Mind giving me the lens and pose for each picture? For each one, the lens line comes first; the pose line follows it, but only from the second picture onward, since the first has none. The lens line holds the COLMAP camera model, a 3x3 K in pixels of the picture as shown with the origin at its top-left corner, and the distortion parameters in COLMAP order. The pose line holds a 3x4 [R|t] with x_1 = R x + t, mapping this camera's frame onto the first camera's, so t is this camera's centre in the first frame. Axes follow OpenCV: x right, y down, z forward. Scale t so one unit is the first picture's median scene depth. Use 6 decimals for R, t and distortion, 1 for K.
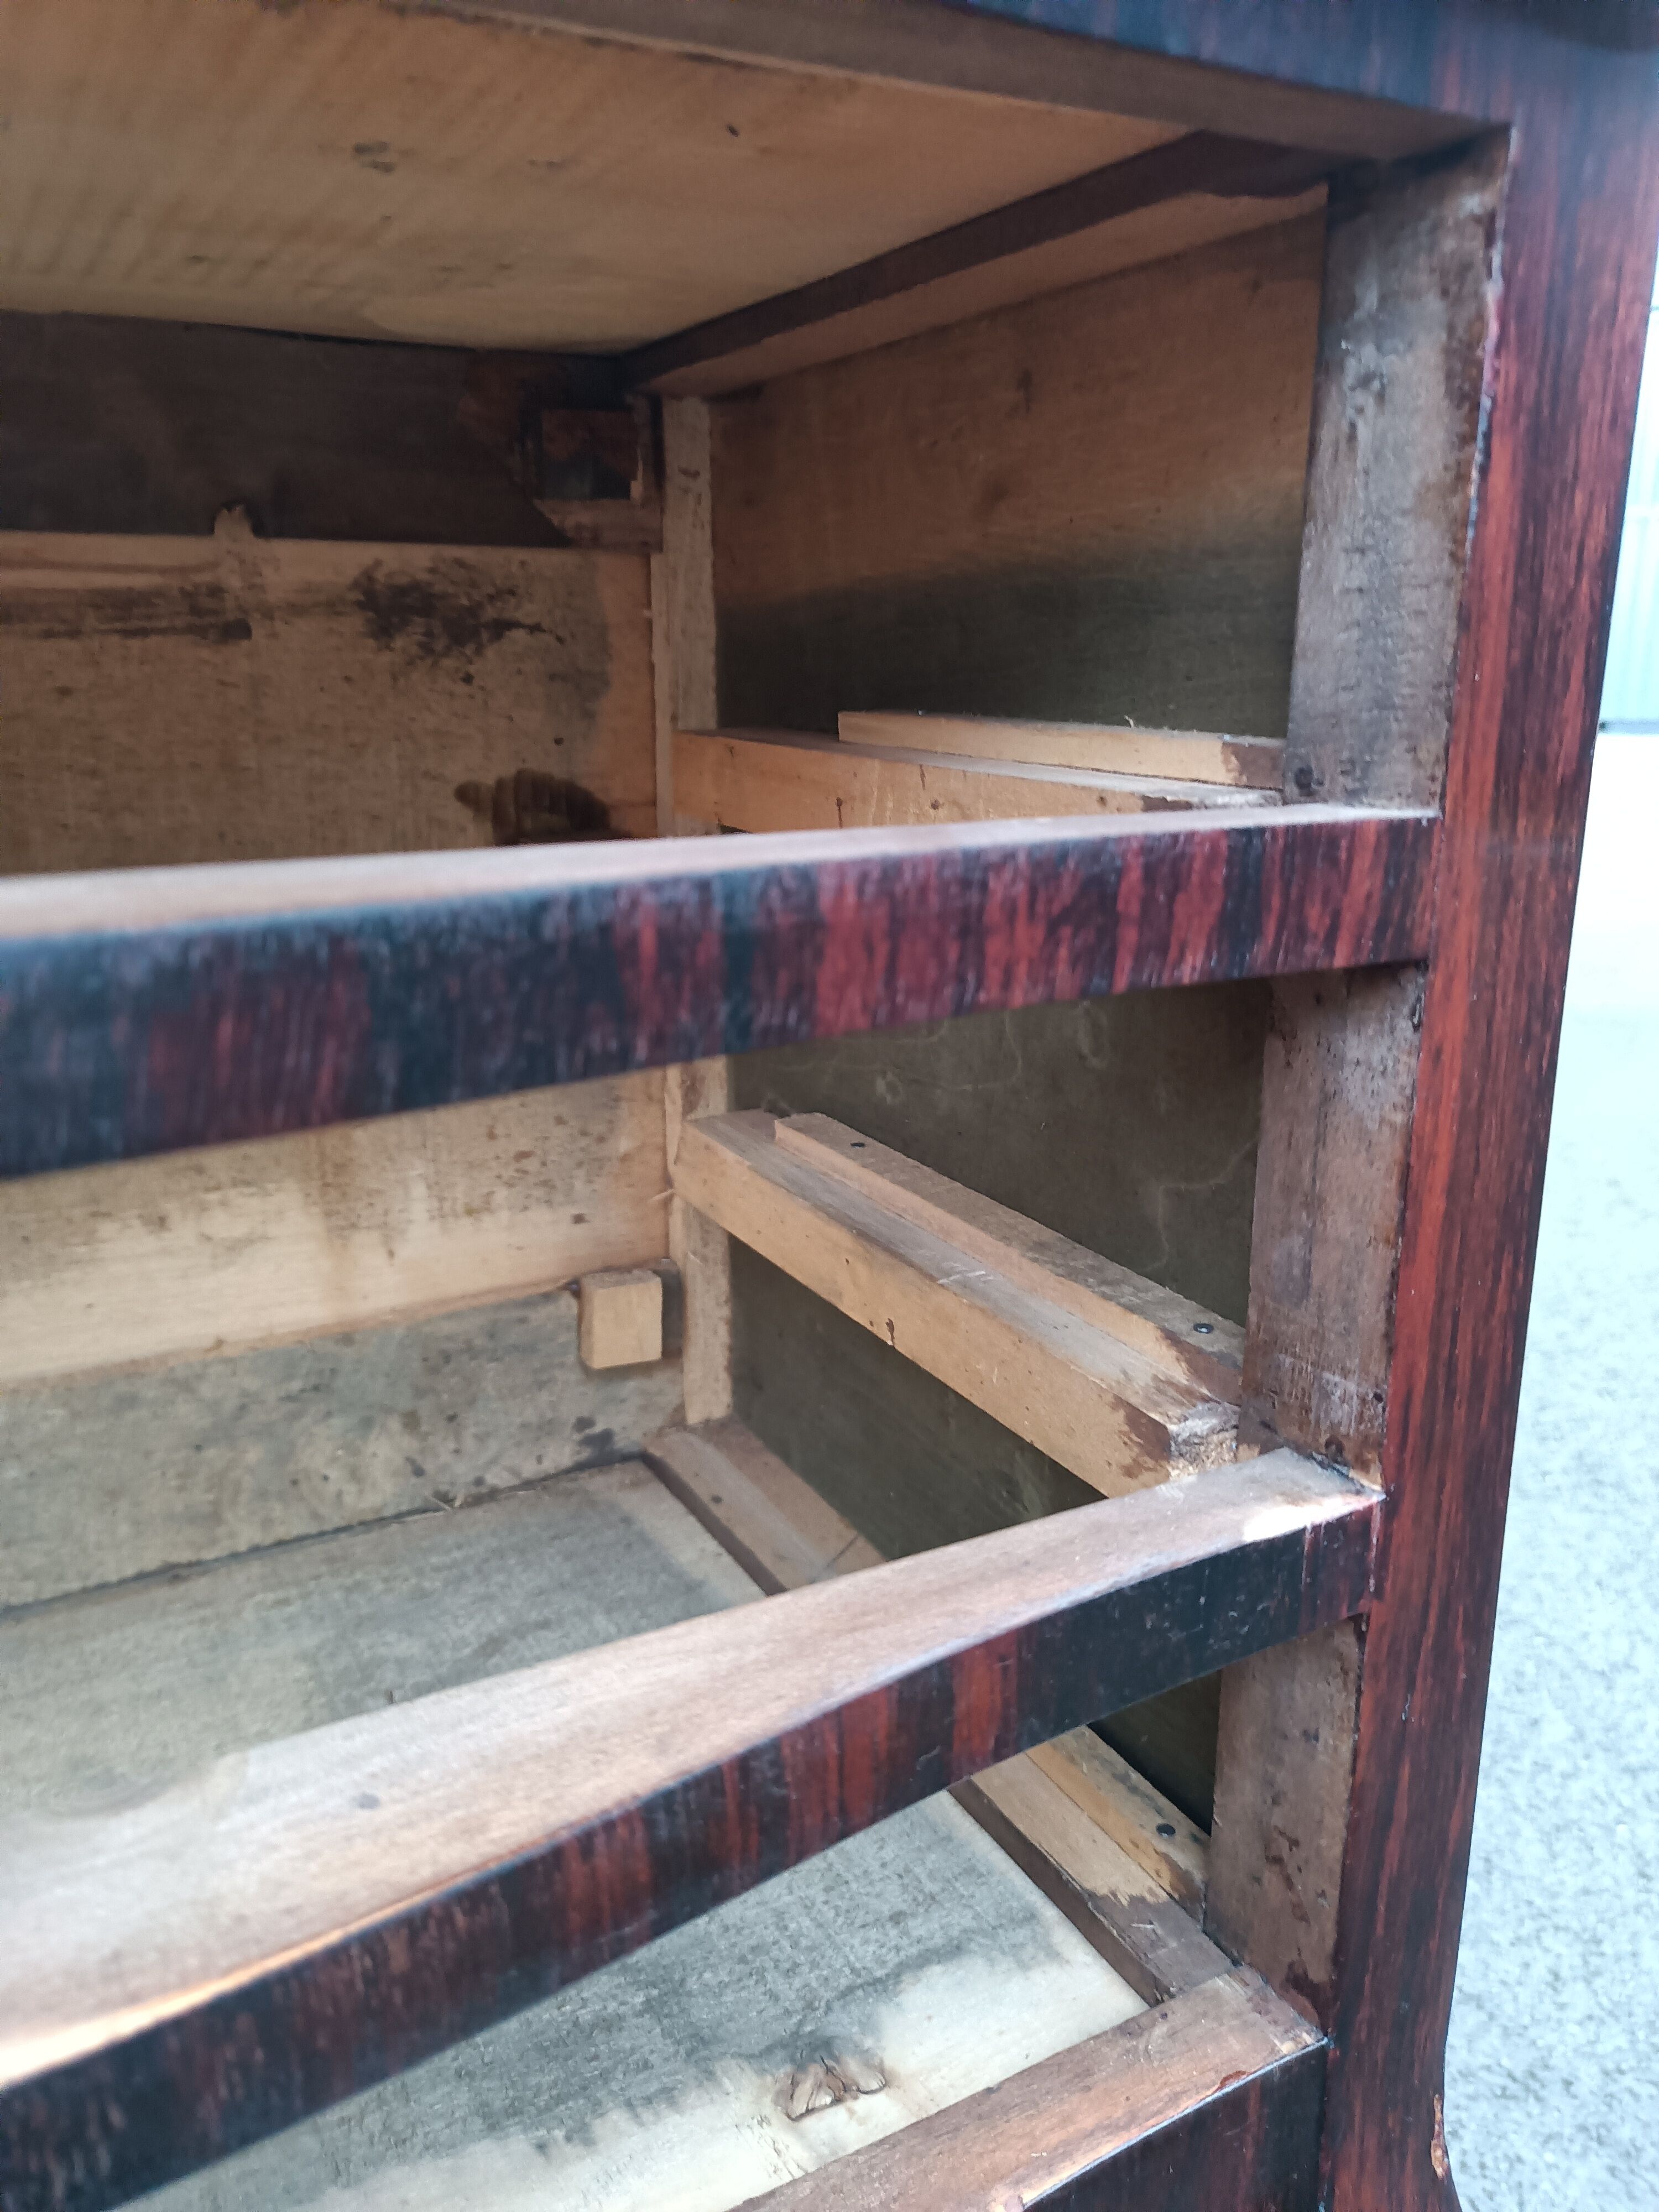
lens RADIAL K [[1670.0, 0, 829.5], [0, 1670.0, 1106.0], [0, 0, 1]] dist [0.026782, -0.003653]
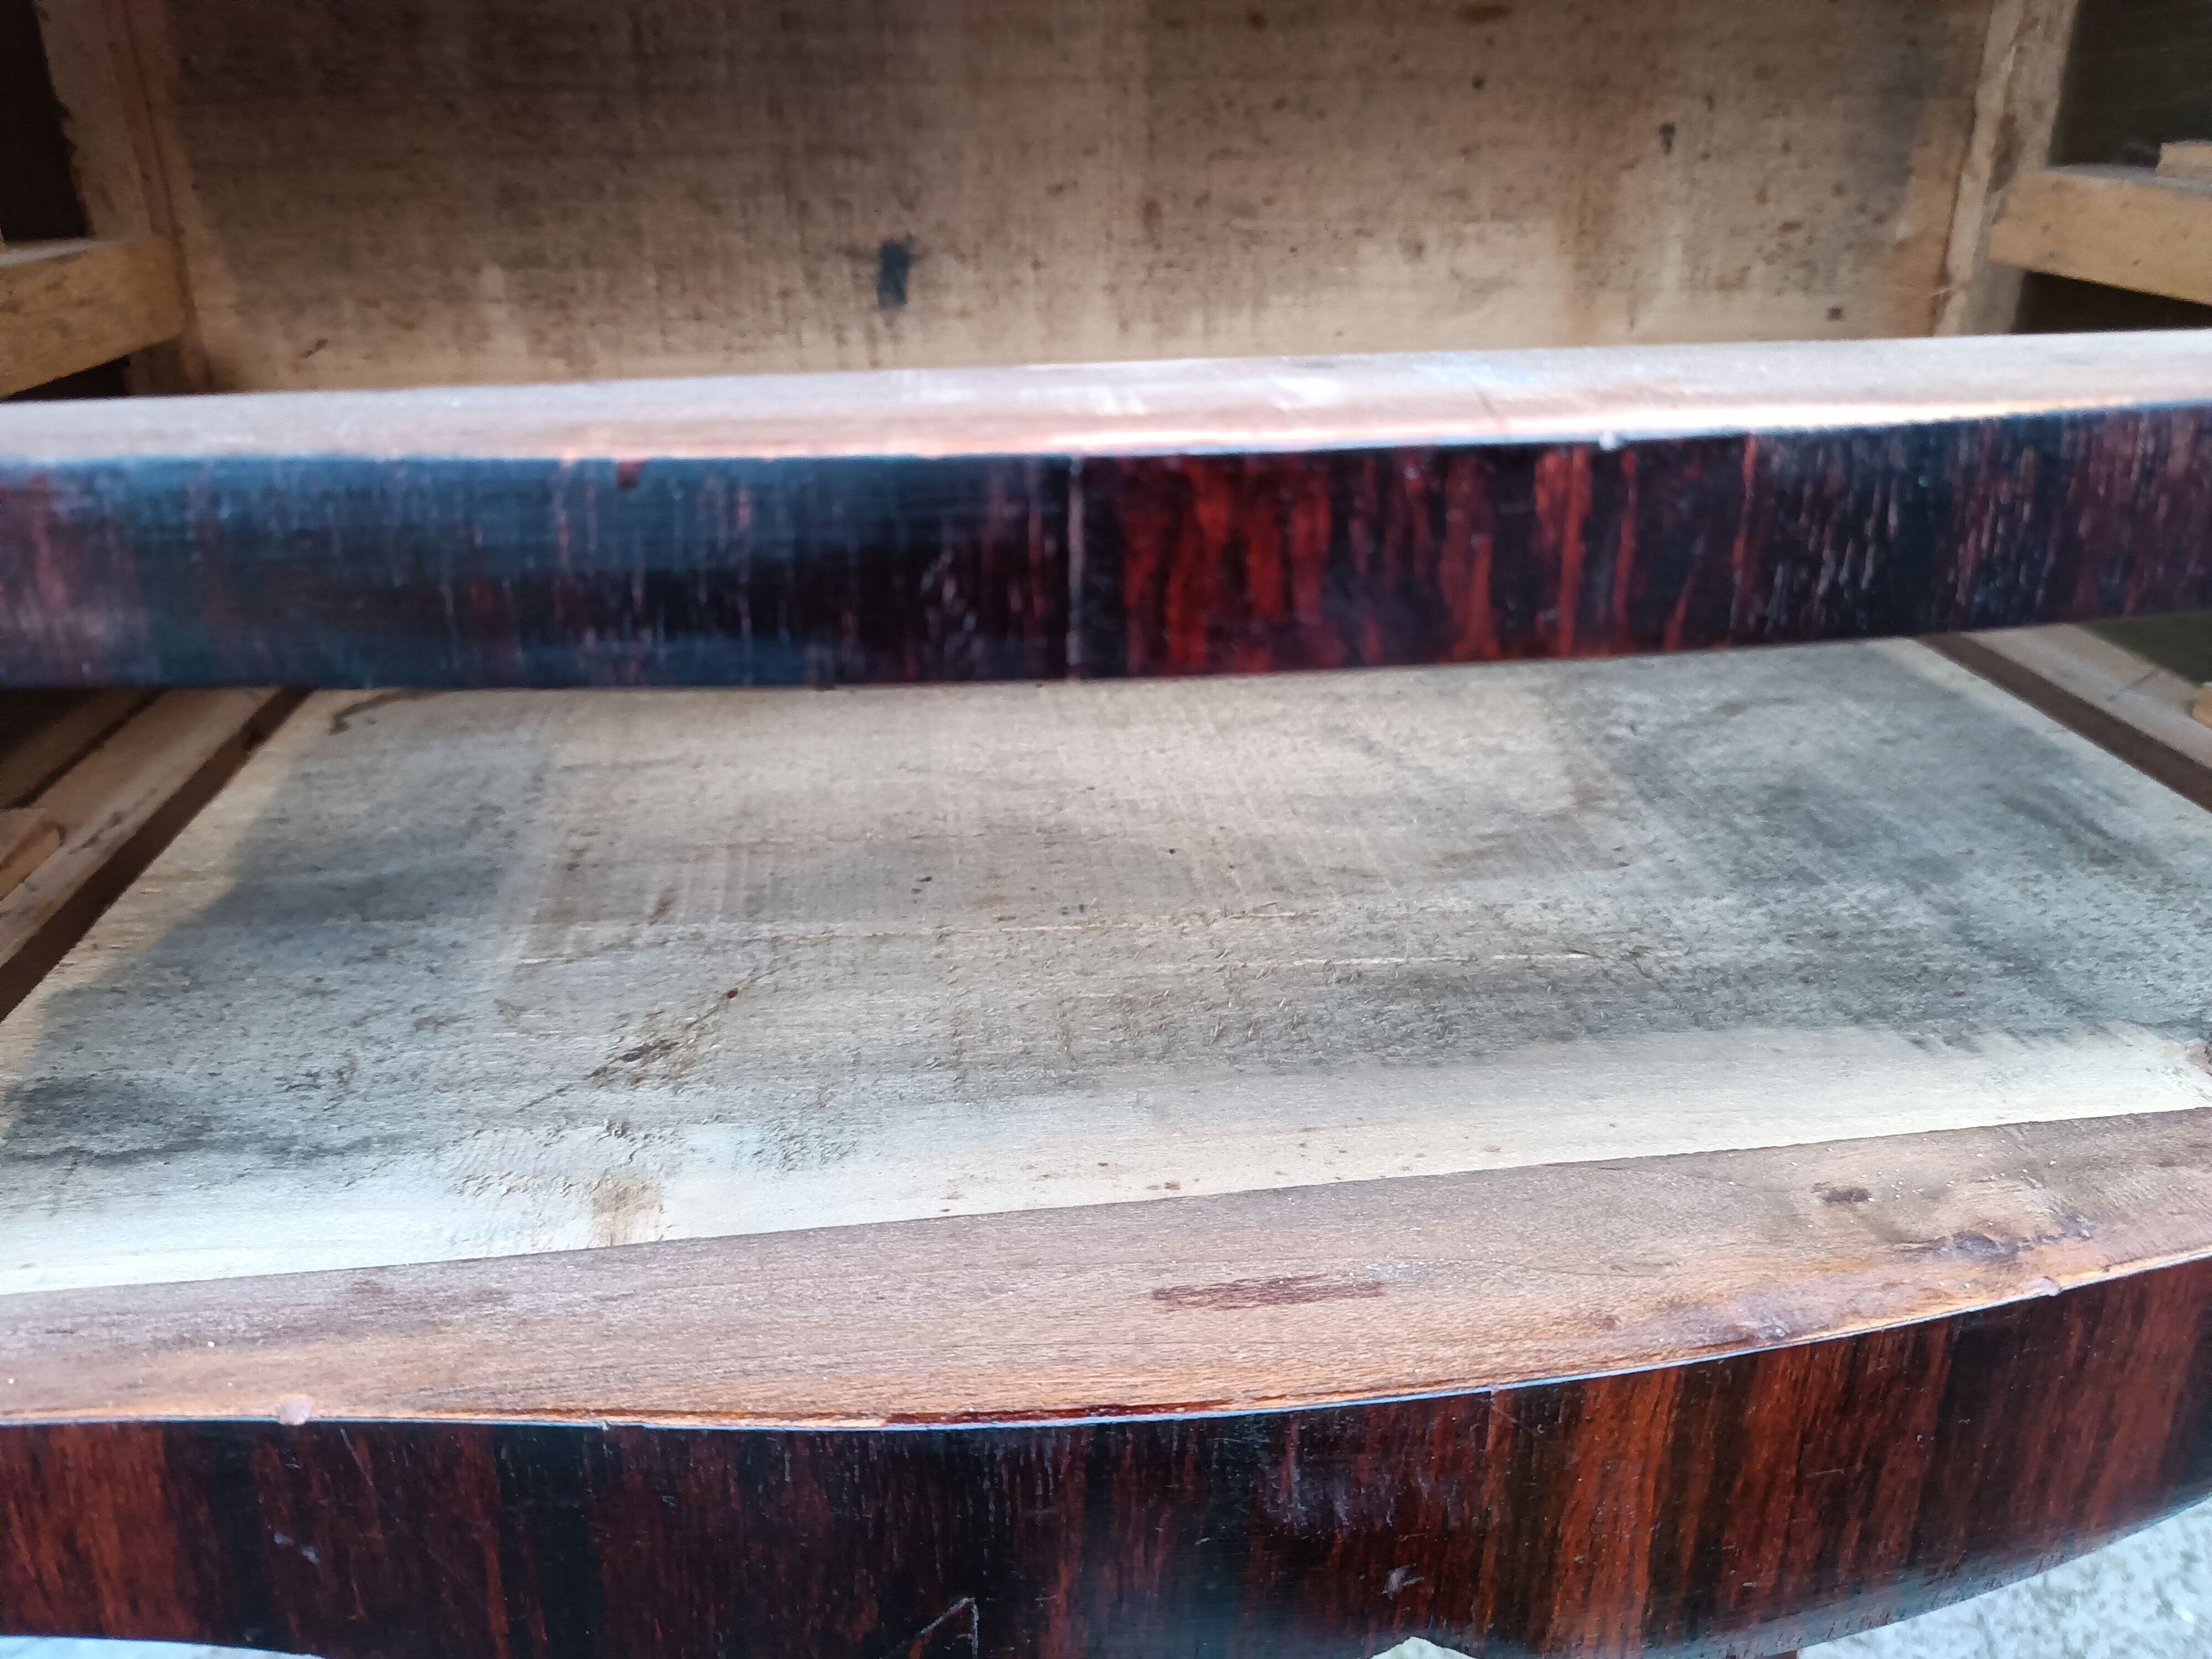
lens RADIAL K [[1701.4, 0, 1106.0], [0, 1701.4, 829.5], [0, 0, 1]] dist [-0.005222, 0.001890]
pose [[0.933998, 0.141317, -0.328142, -0.207460], [-0.095306, 0.983717, 0.152375, 0.278290], [0.344332, -0.111044, 0.932258, -0.012818]]
